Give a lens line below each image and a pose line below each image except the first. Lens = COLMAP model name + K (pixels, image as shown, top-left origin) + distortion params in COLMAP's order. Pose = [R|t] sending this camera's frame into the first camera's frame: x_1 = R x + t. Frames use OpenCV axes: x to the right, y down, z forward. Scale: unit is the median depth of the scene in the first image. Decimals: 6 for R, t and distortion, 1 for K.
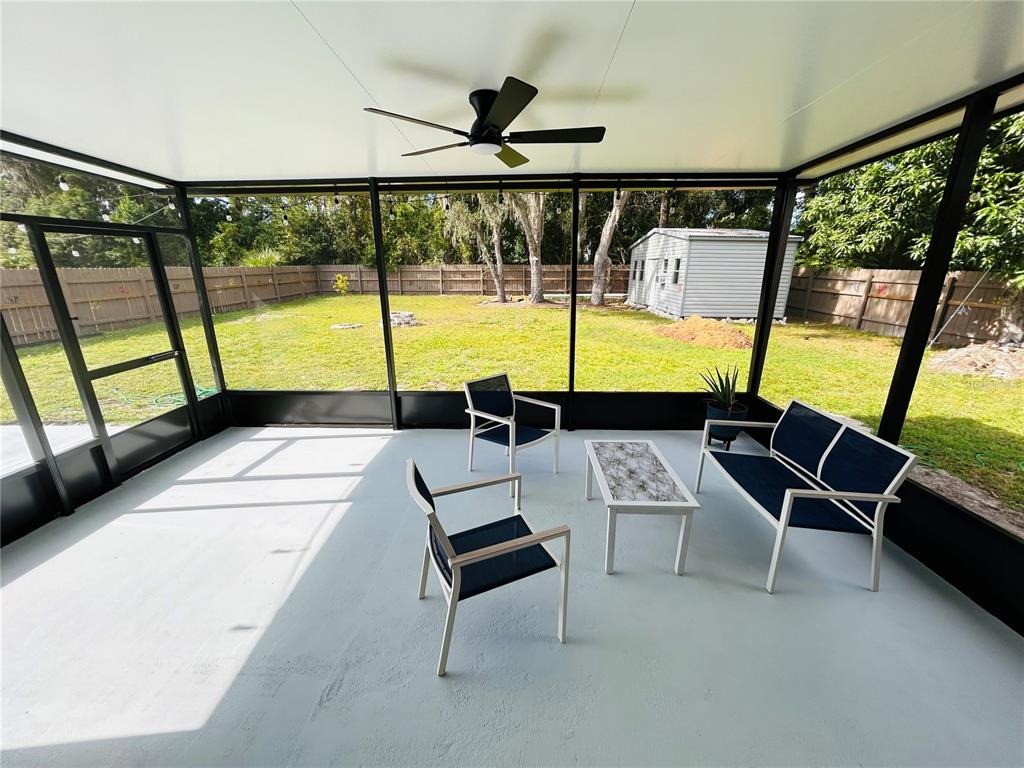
lens RADIAL K [[414.8, 0, 509.3], [0, 414.8, 384.1], [0, 0, 1]] dist [-0.002649, 0.000085]
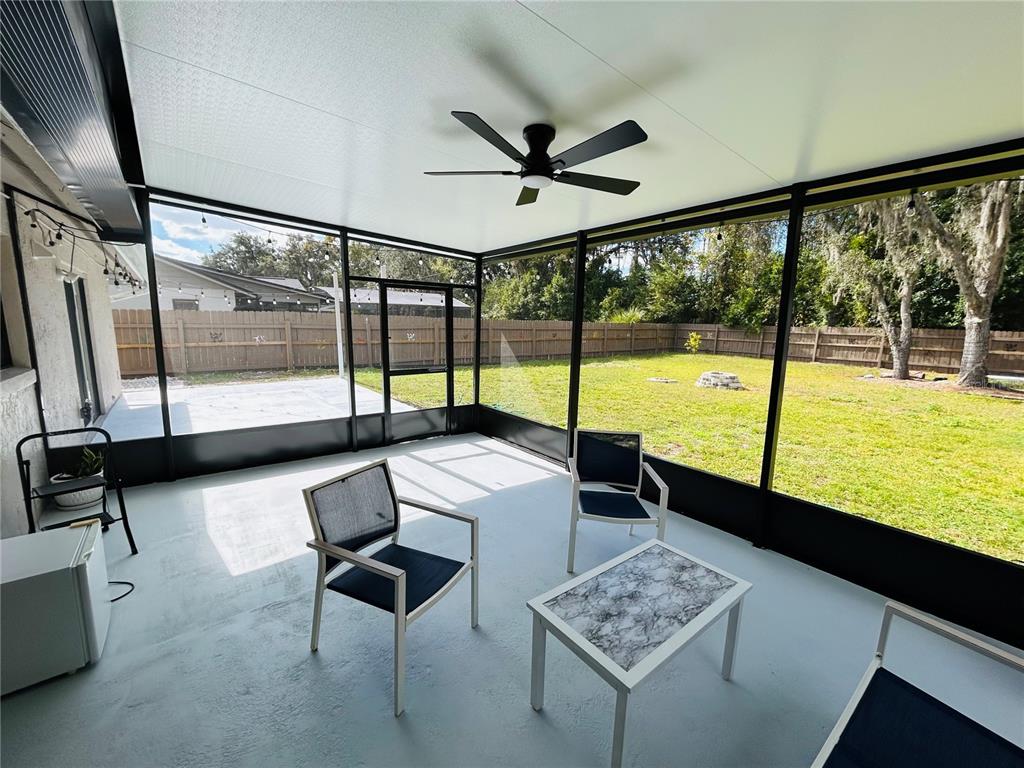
lens RADIAL K [[414.8, 0, 509.3], [0, 414.8, 384.1], [0, 0, 1]] dist [-0.002649, 0.000085]
pose [[0.643466, 0.133221, -0.753793, 0.089019], [-0.238934, 0.970494, -0.032445, -0.006531], [0.727229, 0.200984, 0.656311, 0.051804]]
